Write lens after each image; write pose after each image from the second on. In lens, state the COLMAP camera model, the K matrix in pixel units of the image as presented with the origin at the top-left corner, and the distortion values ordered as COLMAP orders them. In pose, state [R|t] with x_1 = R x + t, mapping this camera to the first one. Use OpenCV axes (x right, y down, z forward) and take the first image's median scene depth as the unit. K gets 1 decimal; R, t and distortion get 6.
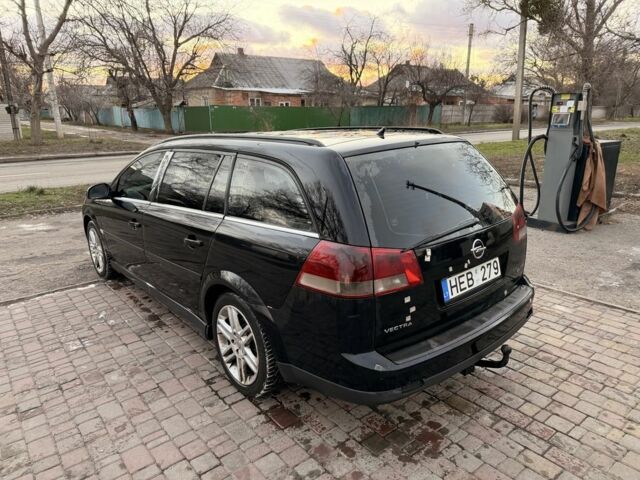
lens RADIAL K [[455.7, 0, 320.0], [0, 455.7, 240.0], [0, 0, 1]] dist [0.043694, -0.053136]
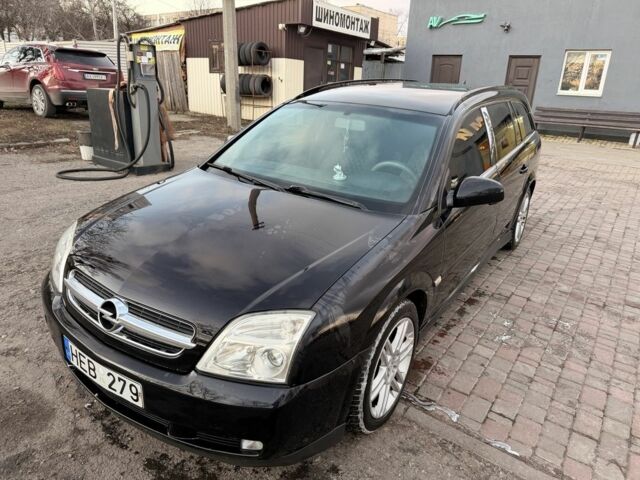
lens RADIAL K [[452.1, 0, 314.0], [0, 452.1, 243.9], [0, 0, 1]] dist [0.028711, -0.038126]
pose [[-0.273924, -0.328548, 0.903892, -1.492548], [0.219459, 0.893692, 0.391348, -0.489029], [-0.936378, 0.305567, -0.172701, 2.024516]]
